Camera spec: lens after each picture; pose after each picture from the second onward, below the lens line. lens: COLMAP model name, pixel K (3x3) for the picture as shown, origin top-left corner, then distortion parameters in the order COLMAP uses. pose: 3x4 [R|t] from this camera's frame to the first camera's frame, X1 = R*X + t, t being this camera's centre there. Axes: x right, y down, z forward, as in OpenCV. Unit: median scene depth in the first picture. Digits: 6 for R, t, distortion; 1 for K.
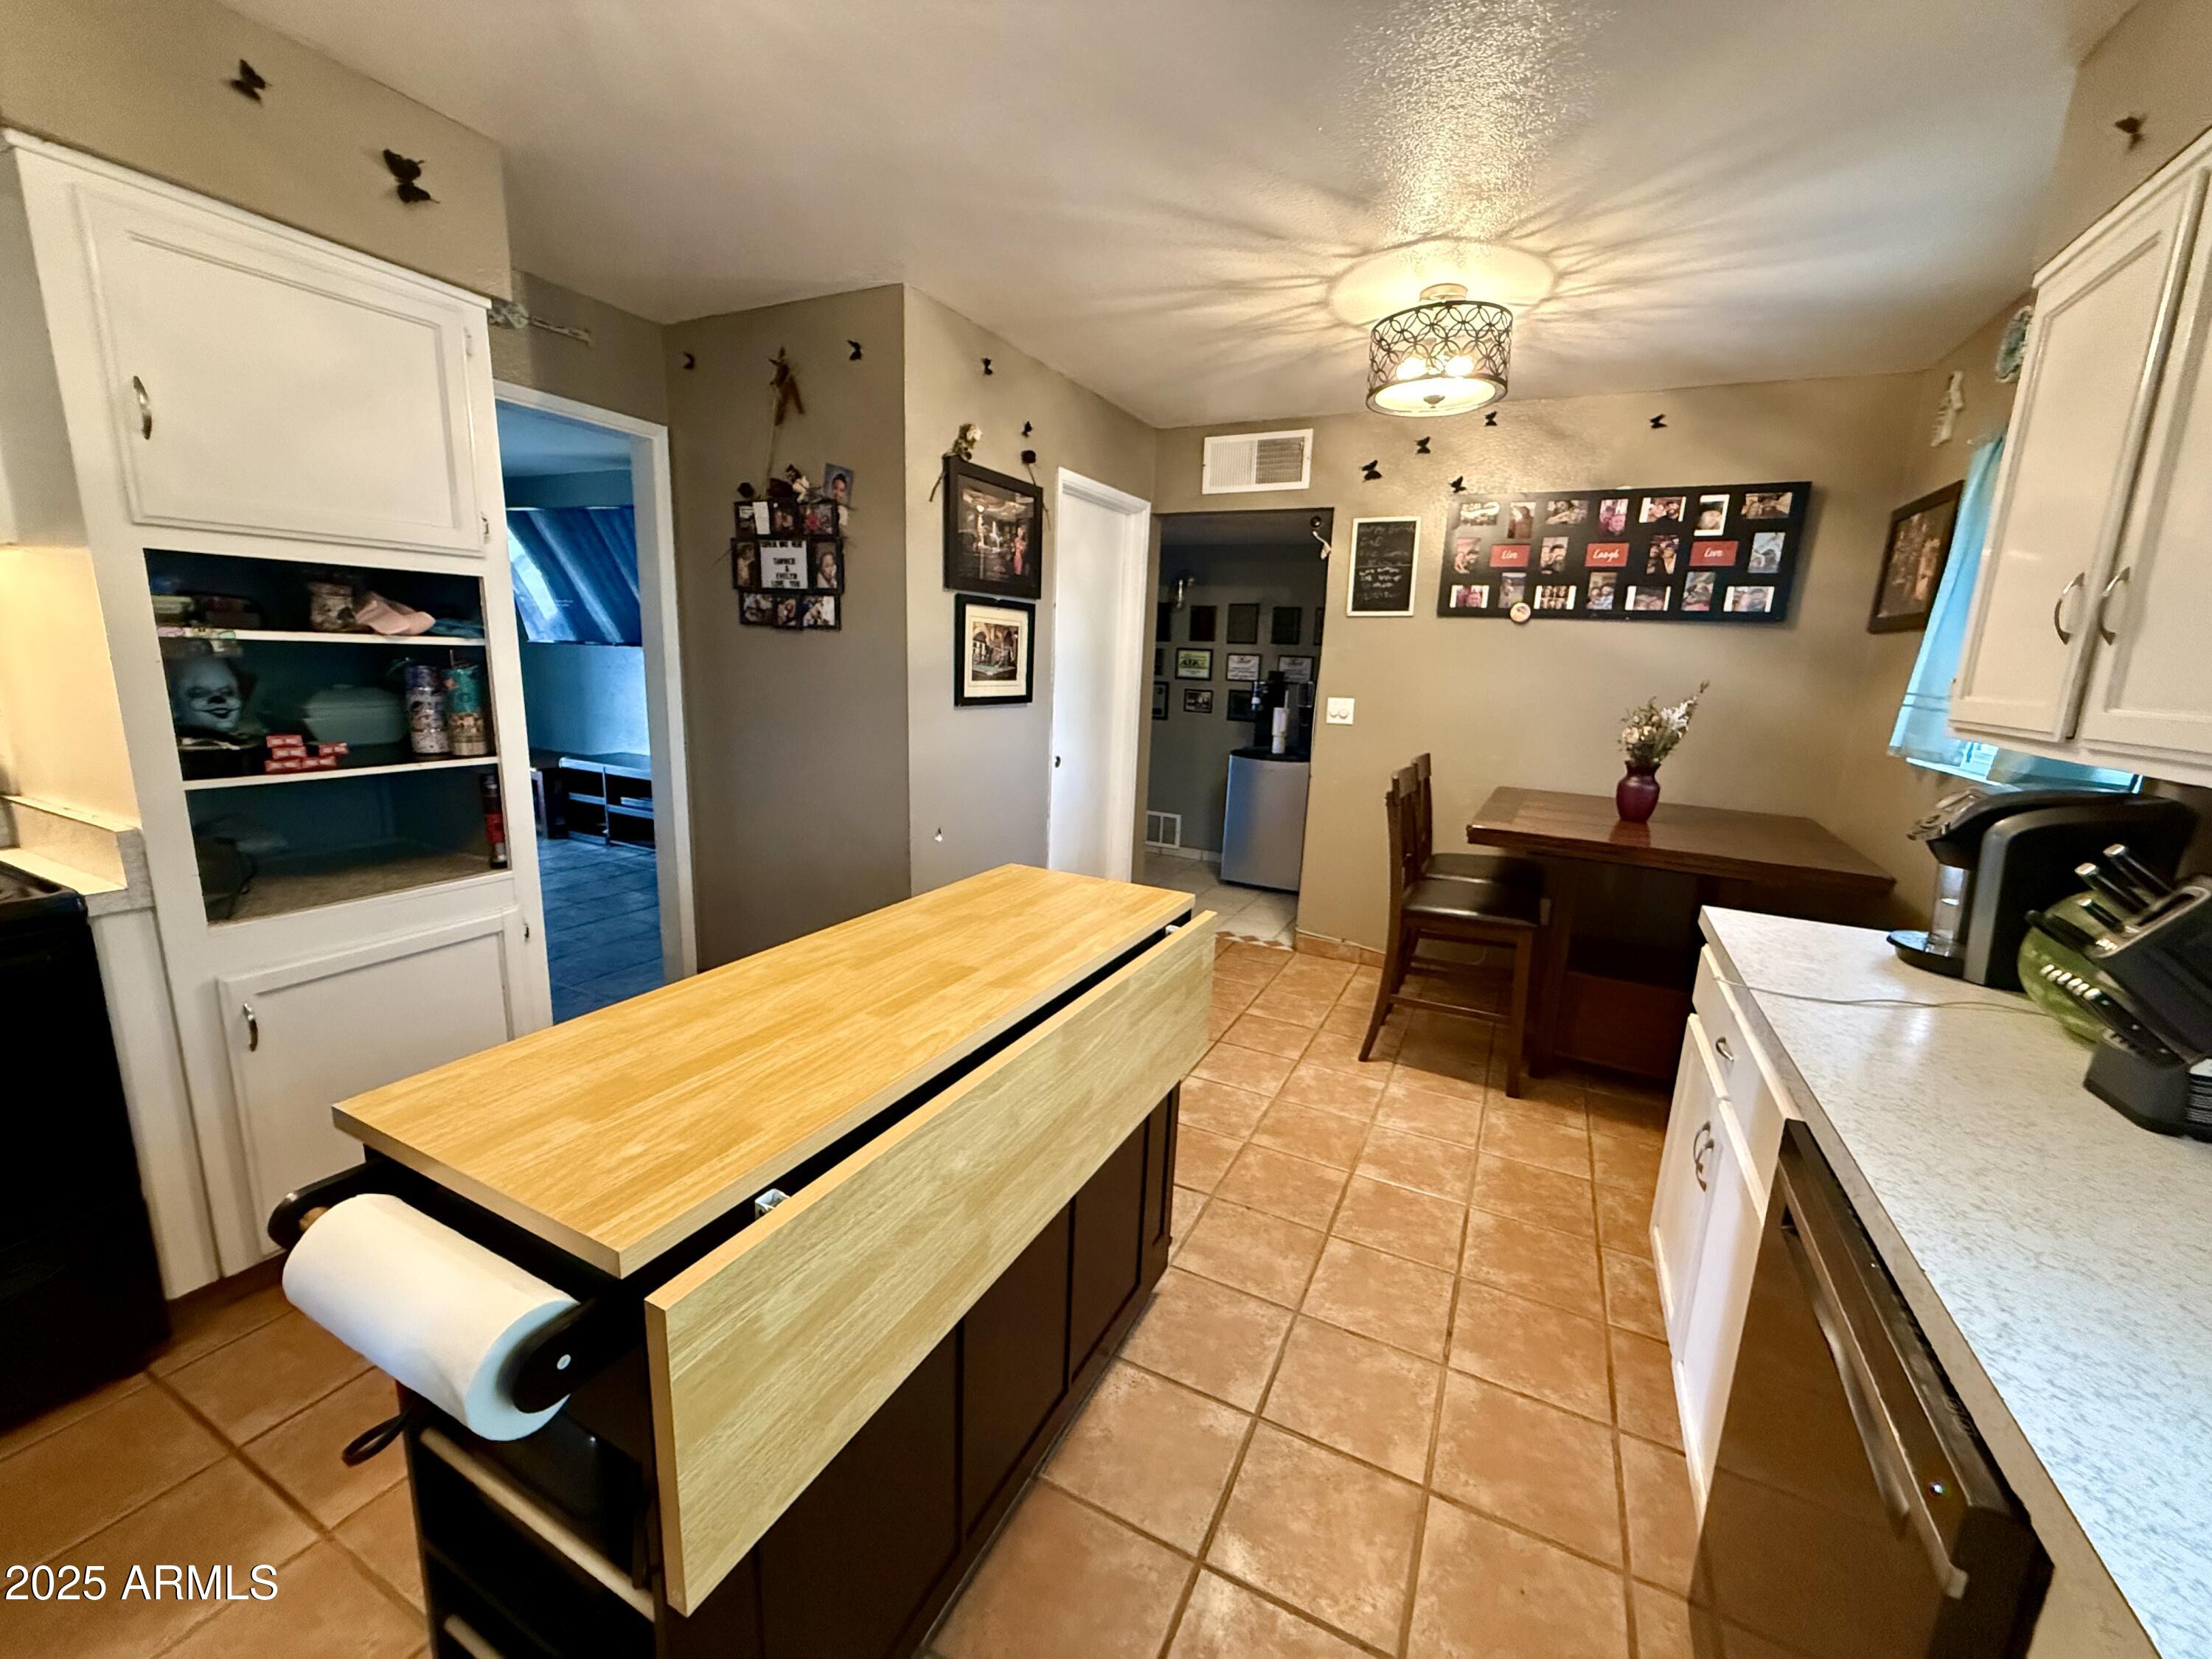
lens RADIAL K [[881.8, 0, 1106.6], [0, 881.8, 829.9], [0, 0, 1]] dist [-0.000321, -0.000046]
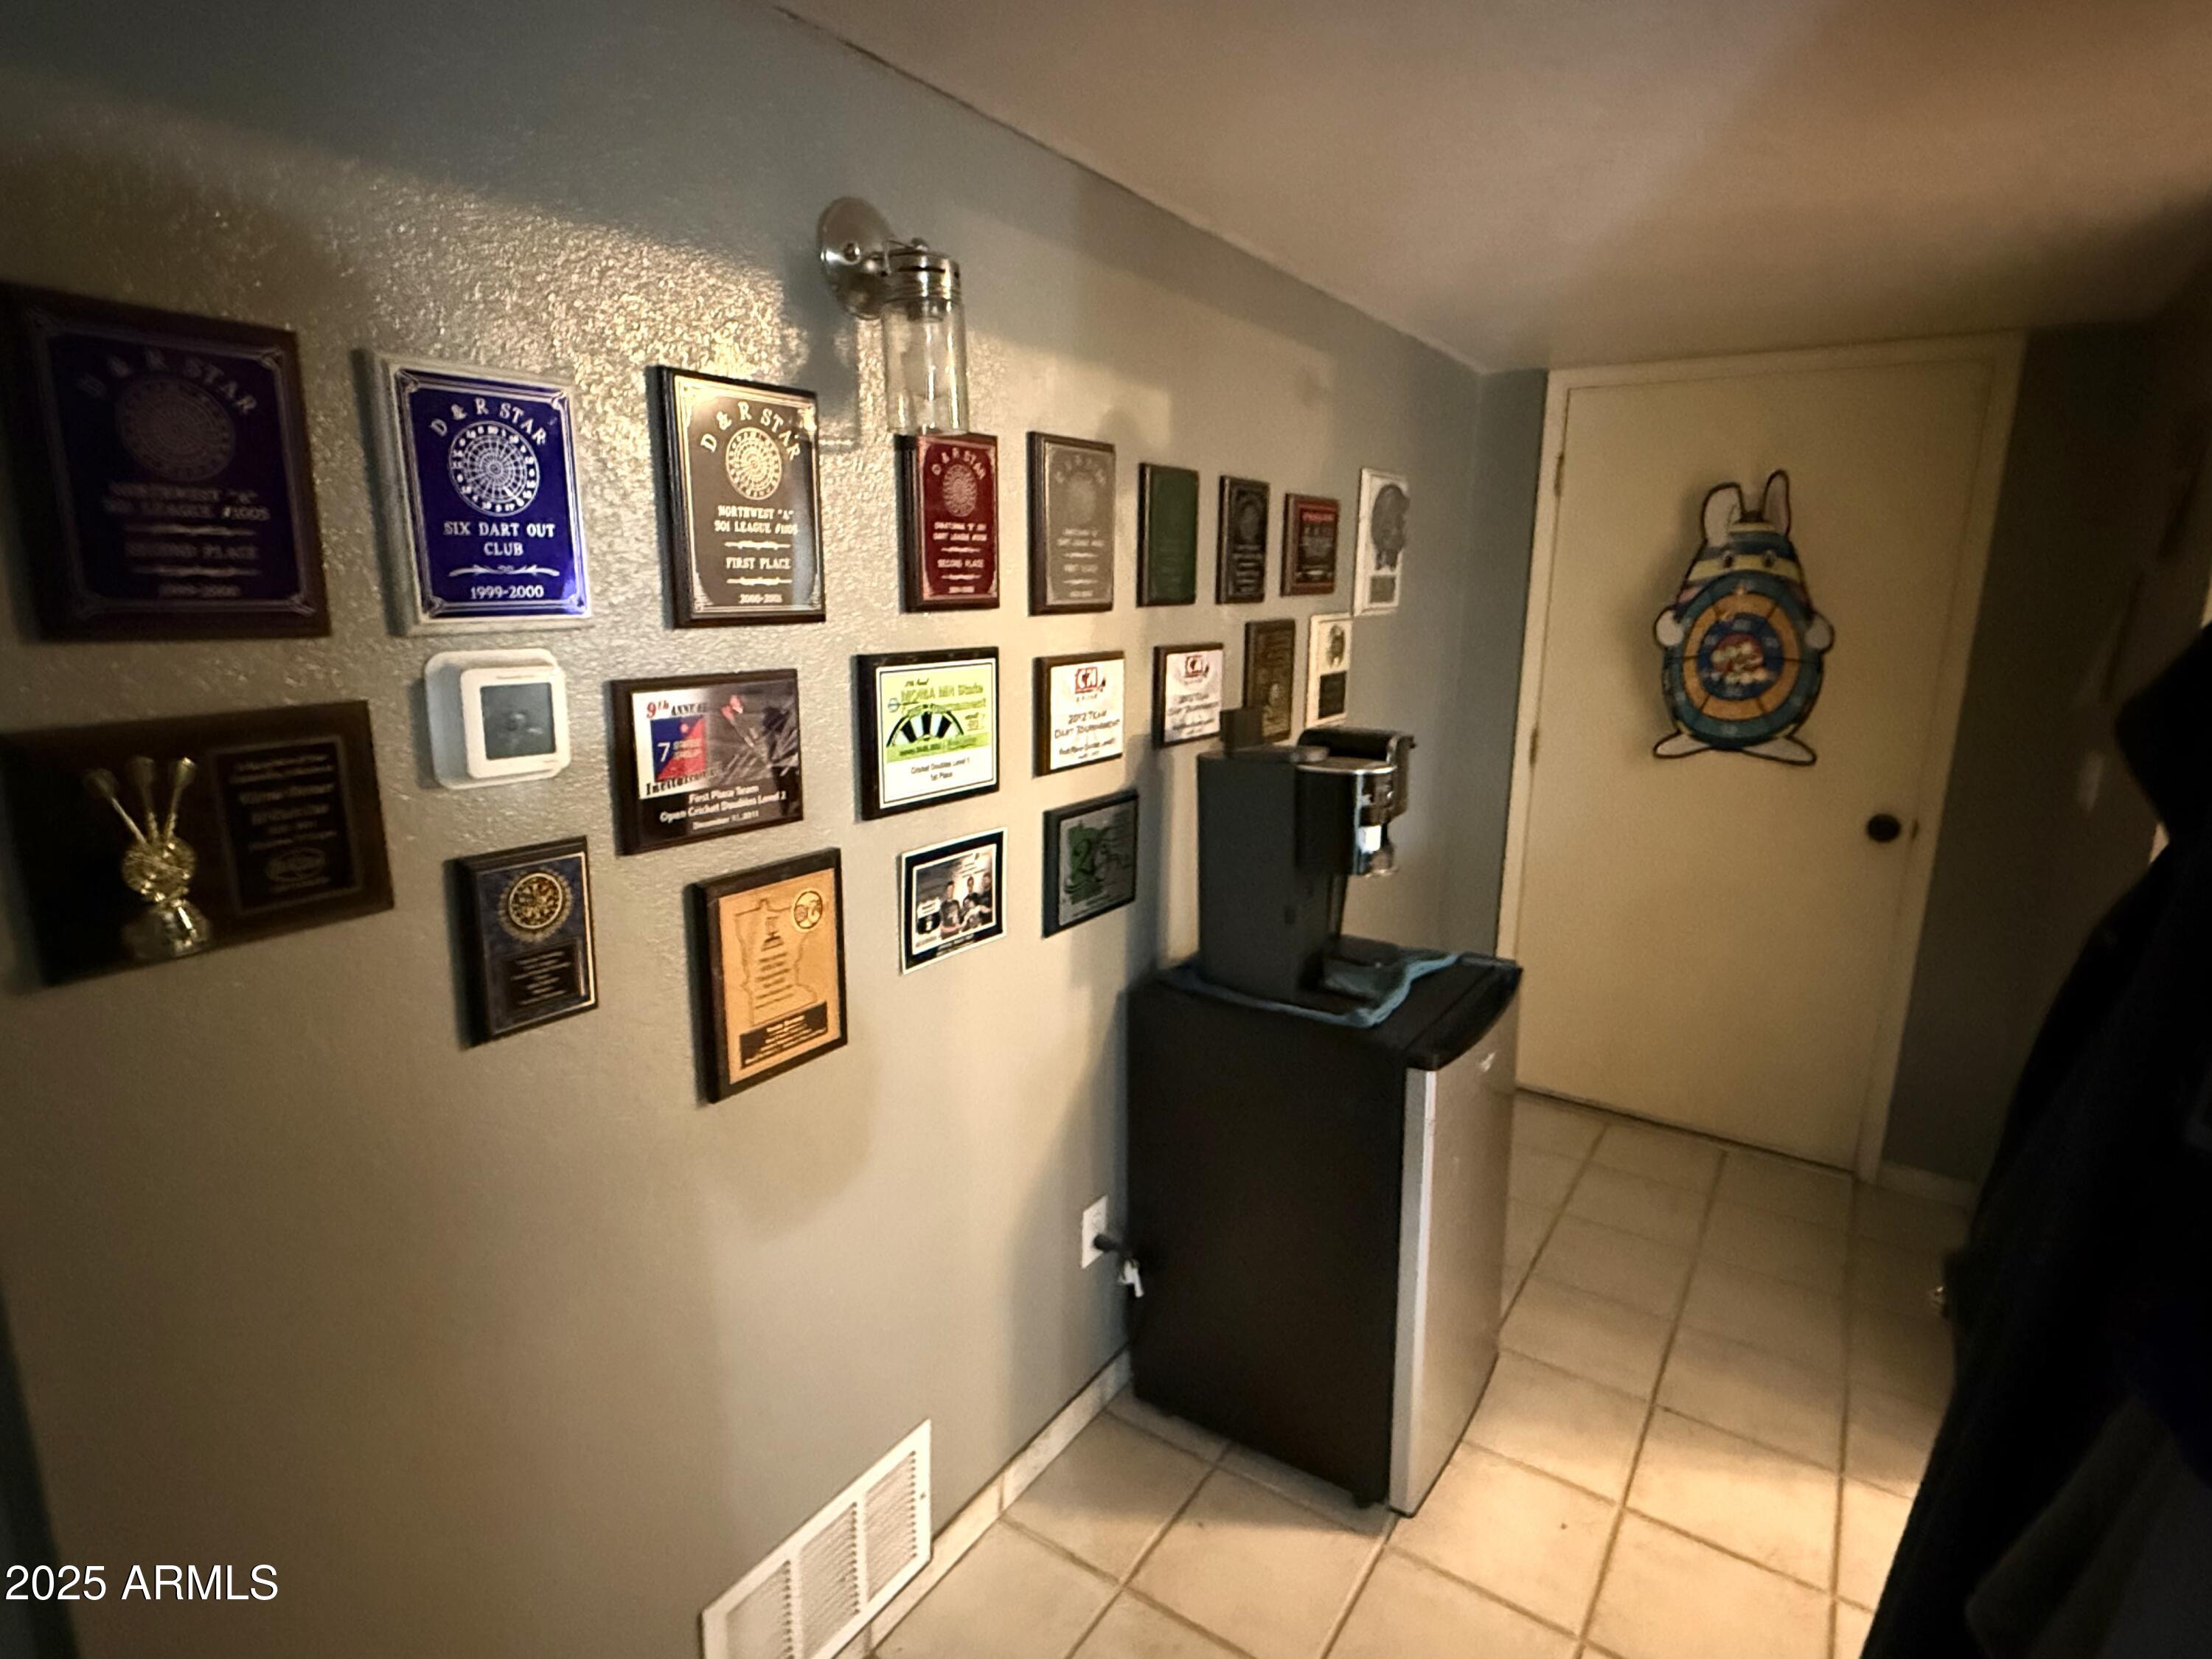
lens RADIAL K [[1158.2, 0, 1100.8], [0, 1158.2, 824.8], [0, 0, 1]] dist [-0.001190, 0.000970]
pose [[0.127304, -0.250168, 0.959797, -0.149726], [0.189063, 0.956048, 0.224114, -0.219813], [-0.973678, 0.152932, 0.169006, 0.929205]]
